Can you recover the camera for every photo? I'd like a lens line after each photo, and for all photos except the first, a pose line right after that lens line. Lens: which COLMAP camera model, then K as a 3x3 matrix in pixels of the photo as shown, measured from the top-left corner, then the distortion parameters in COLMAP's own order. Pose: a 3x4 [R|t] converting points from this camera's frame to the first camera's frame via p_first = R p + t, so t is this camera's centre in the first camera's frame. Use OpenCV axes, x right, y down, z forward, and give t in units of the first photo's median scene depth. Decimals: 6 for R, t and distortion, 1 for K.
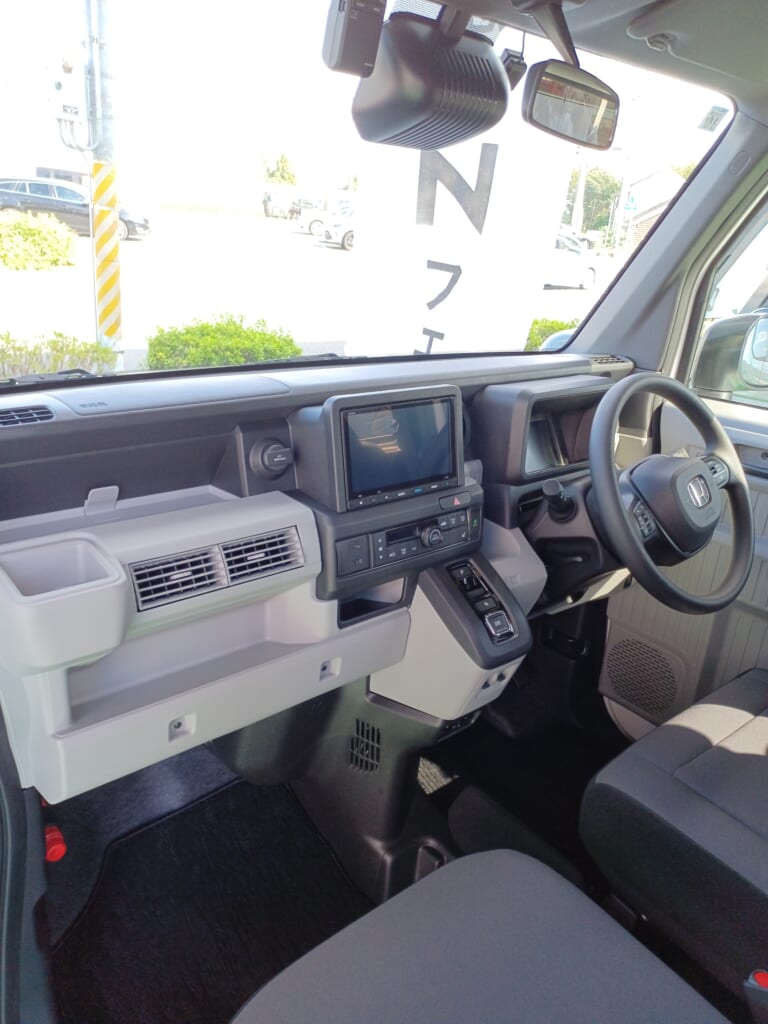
lens RADIAL K [[761.6, 0, 384.0], [0, 761.6, 512.0], [0, 0, 1]] dist [-0.000044, 0.004448]
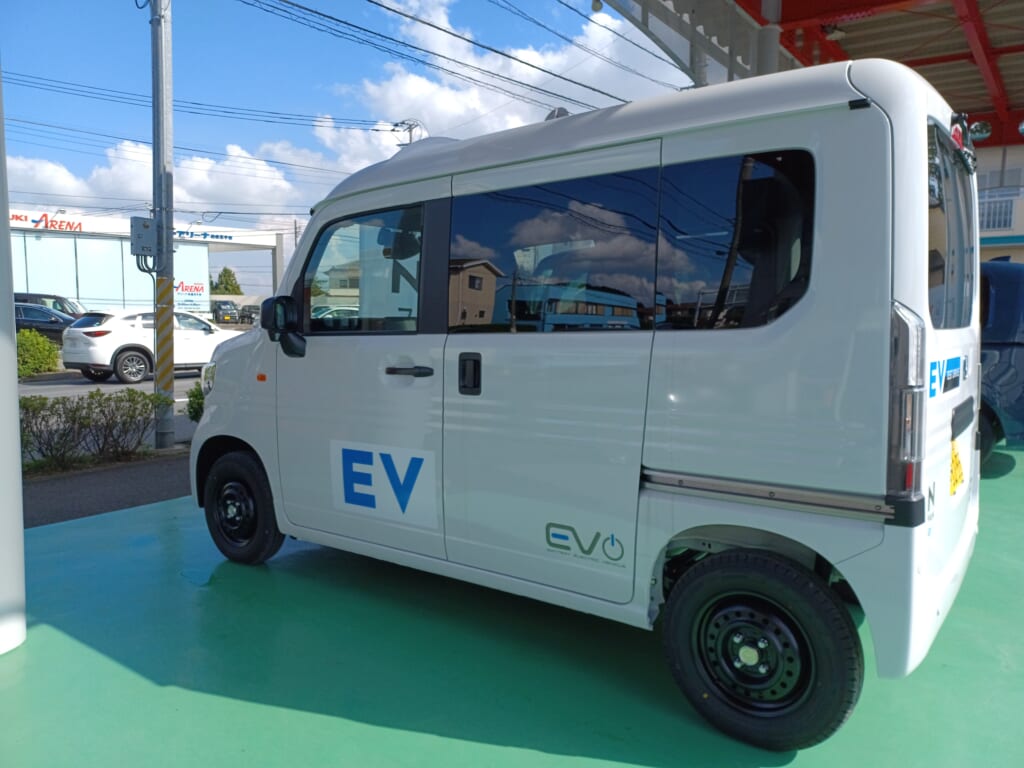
lens RADIAL K [[761.6, 0, 512.0], [0, 761.6, 384.0], [0, 0, 1]] dist [-0.000044, 0.004448]
pose [[0.967439, -0.089059, 0.236920, -0.085432], [0.150506, 0.954999, -0.255589, 0.243879], [-0.203496, 0.282924, 0.937306, -0.530008]]
